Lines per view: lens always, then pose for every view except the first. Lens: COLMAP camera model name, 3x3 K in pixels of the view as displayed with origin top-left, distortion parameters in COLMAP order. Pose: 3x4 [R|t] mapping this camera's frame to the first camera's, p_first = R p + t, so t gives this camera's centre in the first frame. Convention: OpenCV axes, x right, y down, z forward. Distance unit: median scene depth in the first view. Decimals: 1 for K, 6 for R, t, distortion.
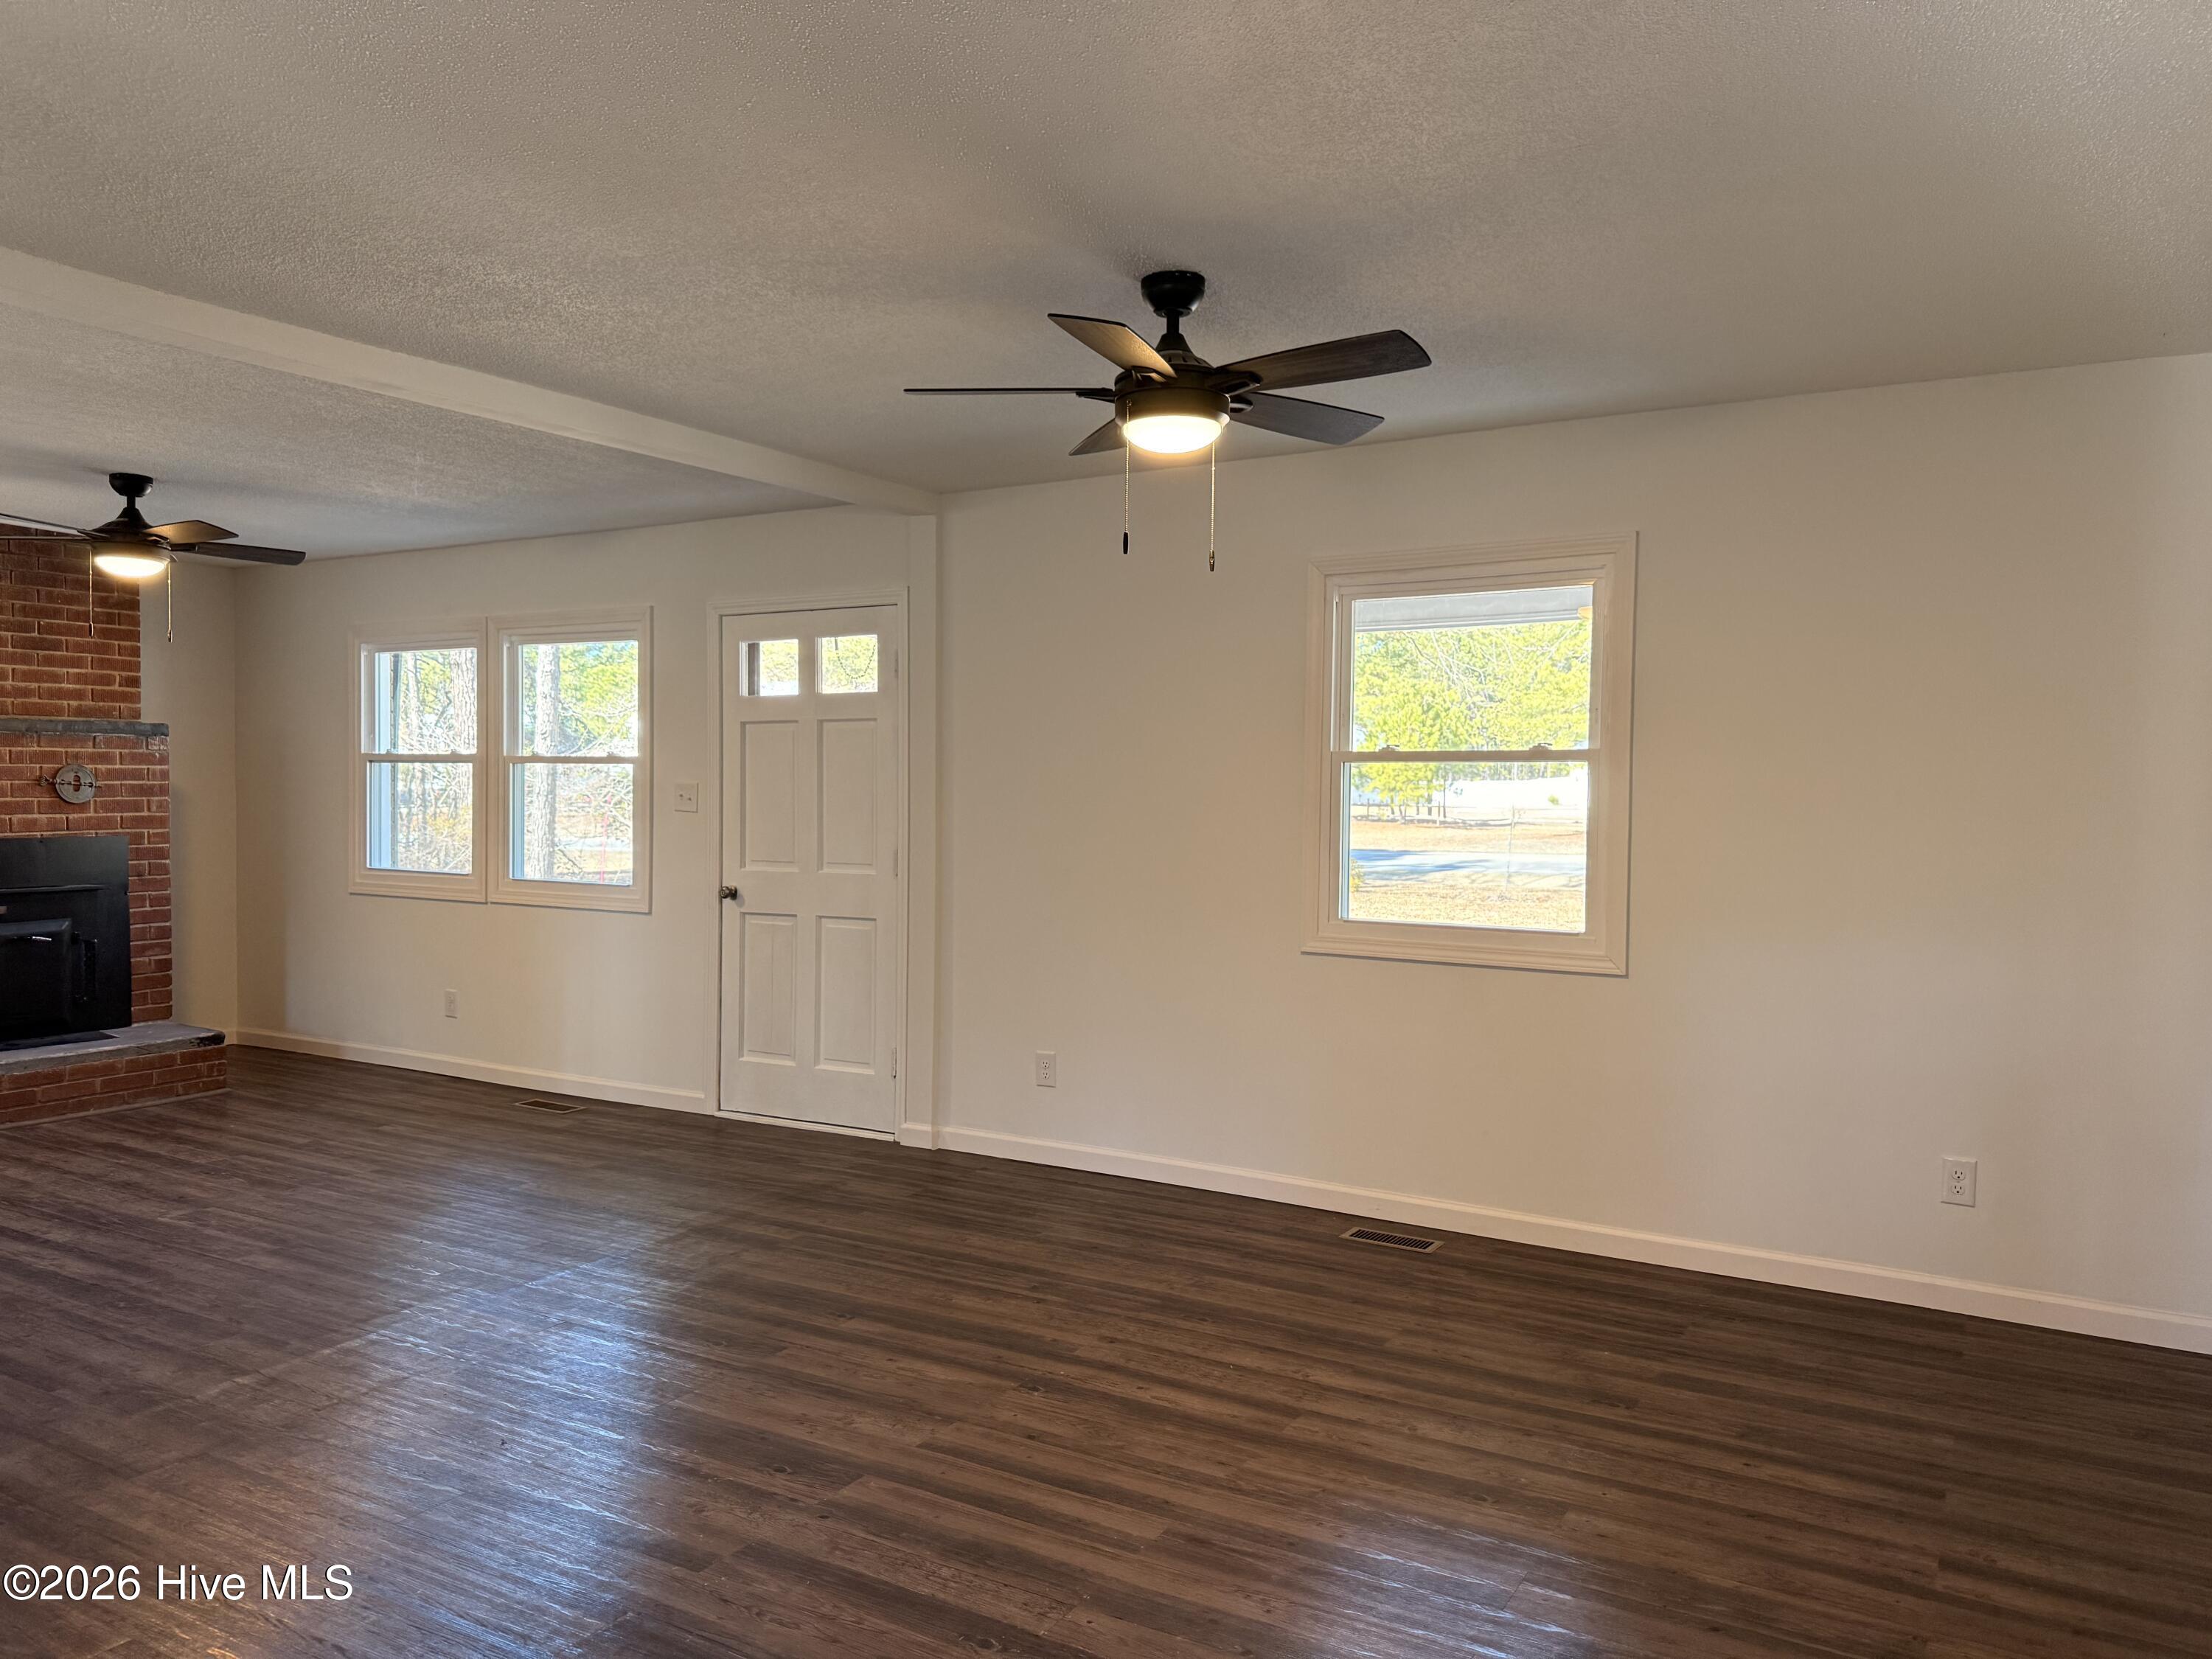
lens RADIAL K [[1544.5, 0, 1107.6], [0, 1544.5, 828.9], [0, 0, 1]] dist [0.054377, -0.067016]
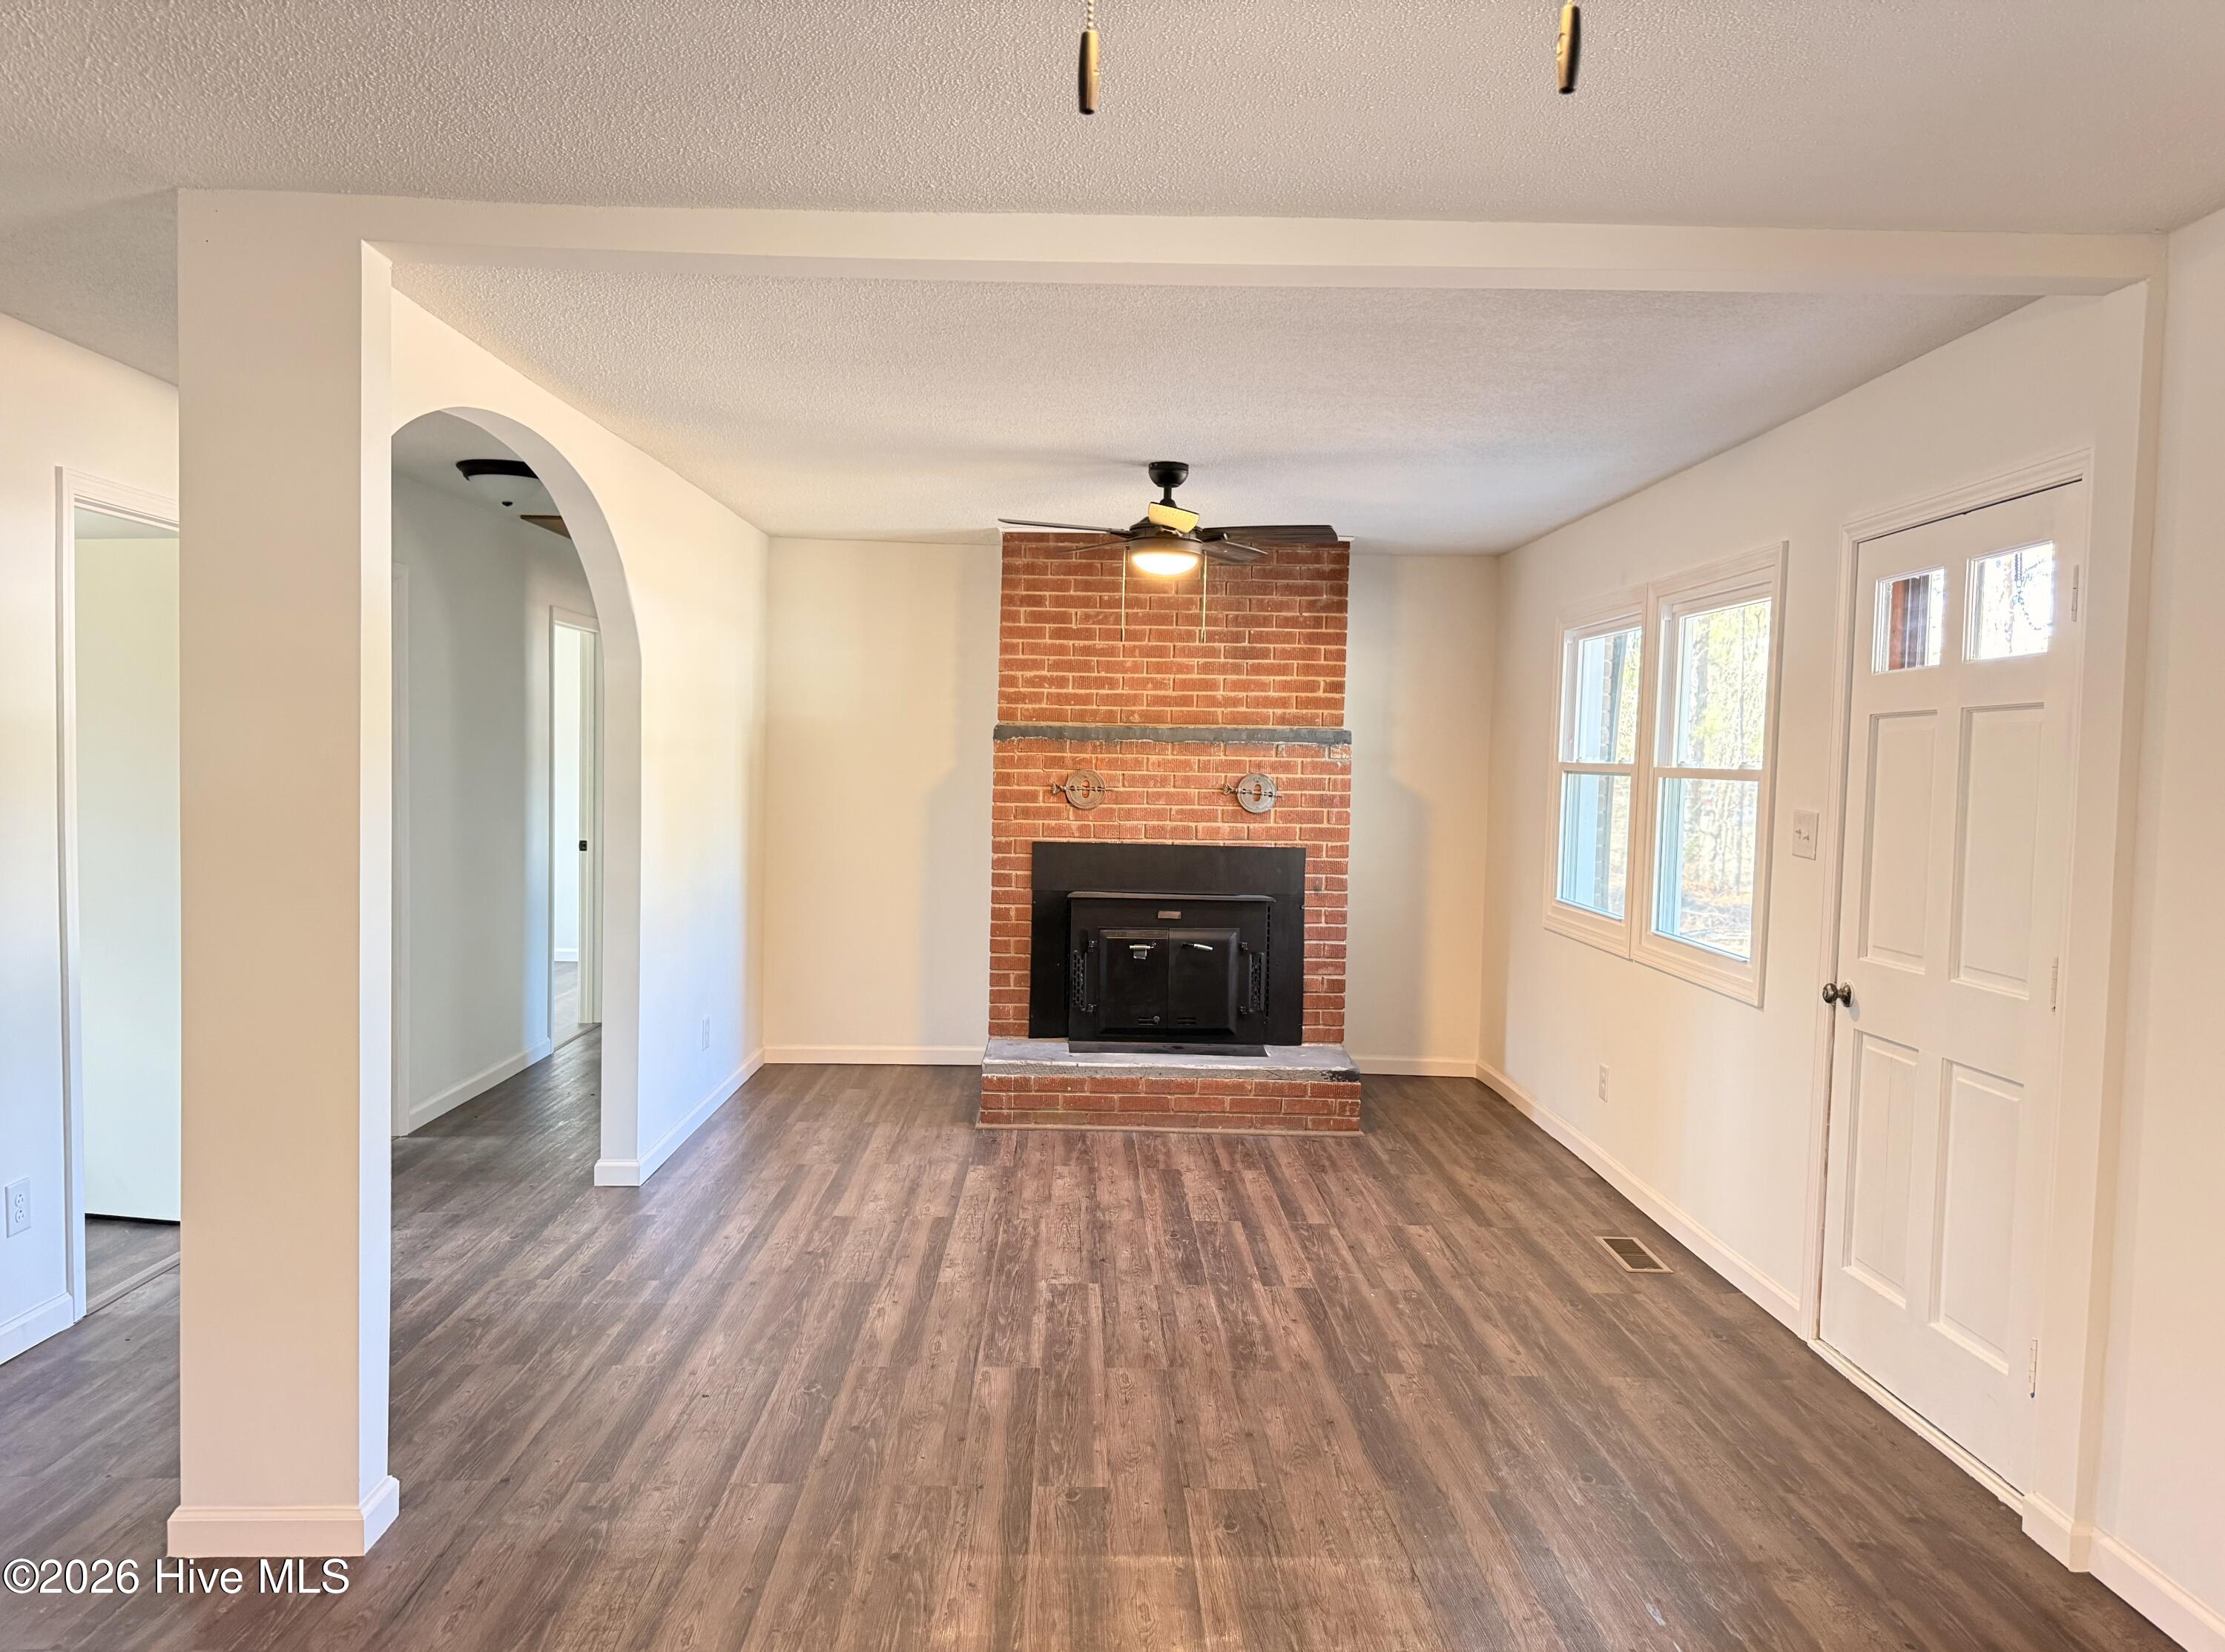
lens RADIAL K [[1545.7, 0, 1110.6], [0, 1545.7, 833.3], [0, 0, 1]] dist [0.096267, -0.134119]
pose [[0.526745, 0.045187, -0.848821, 0.183954], [-0.041482, 0.998763, 0.027427, -0.039813], [0.849010, 0.020764, 0.527968, 0.609069]]
